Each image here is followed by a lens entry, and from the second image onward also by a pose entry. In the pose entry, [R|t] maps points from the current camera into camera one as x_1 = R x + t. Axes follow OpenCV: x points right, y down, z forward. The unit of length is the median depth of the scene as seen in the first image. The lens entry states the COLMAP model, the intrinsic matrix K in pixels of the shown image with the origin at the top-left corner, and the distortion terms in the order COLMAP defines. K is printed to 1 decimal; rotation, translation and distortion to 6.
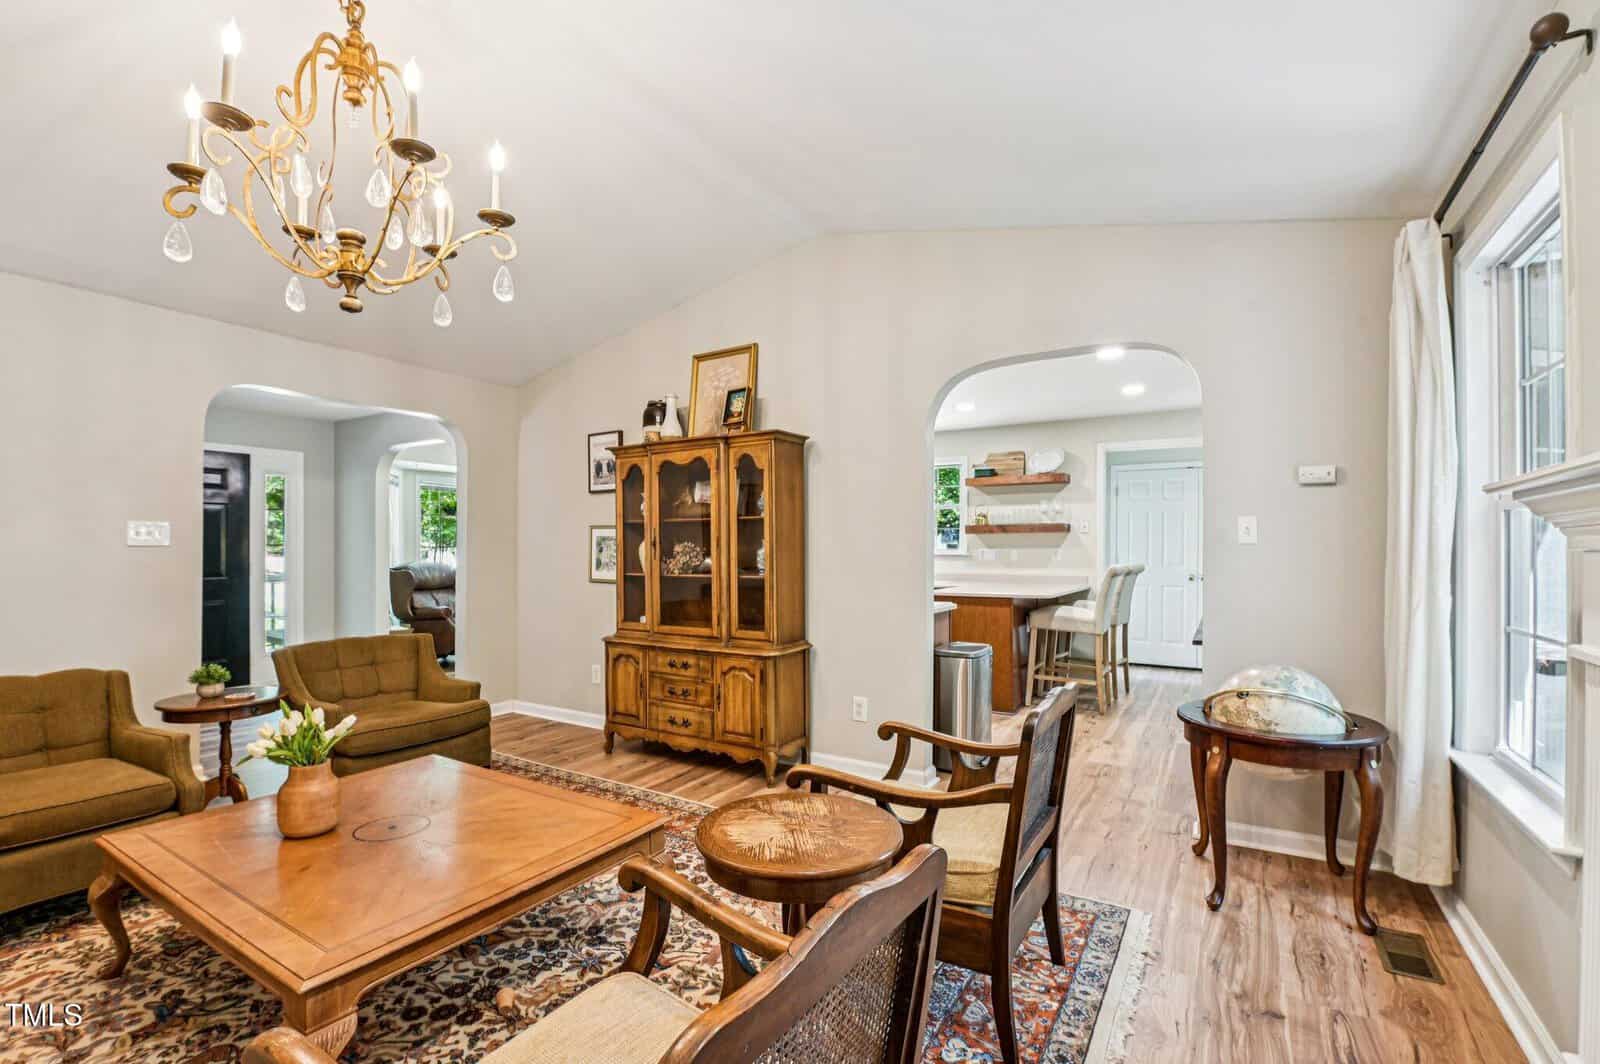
lens RADIAL K [[700.5, 0, 799.5], [0, 700.5, 547.7], [0, 0, 1]] dist [-0.018897, -0.000189]
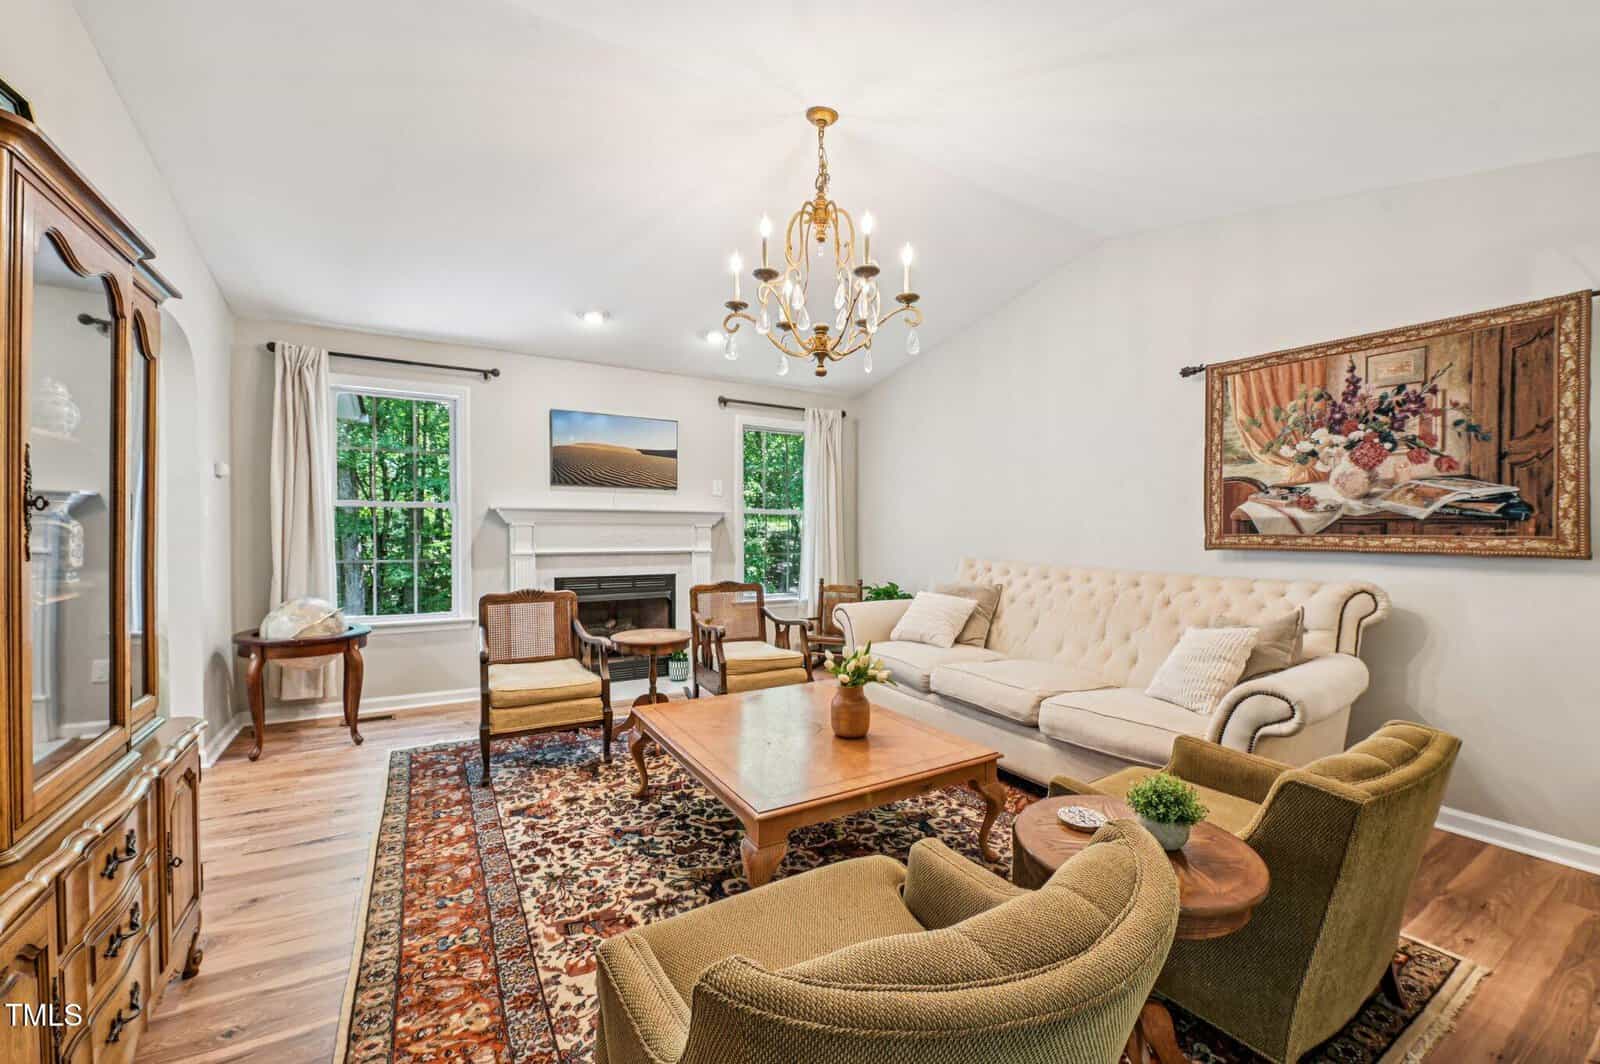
lens RADIAL K [[659.5, 0, 802.7], [0, 659.5, 538.1], [0, 0, 1]] dist [-0.017259, -0.000235]
pose [[-0.887956, -0.011673, 0.459780, -1.140156], [-0.004971, 0.999863, 0.015785, -0.001205], [-0.459902, 0.011731, -0.887892, 2.055058]]
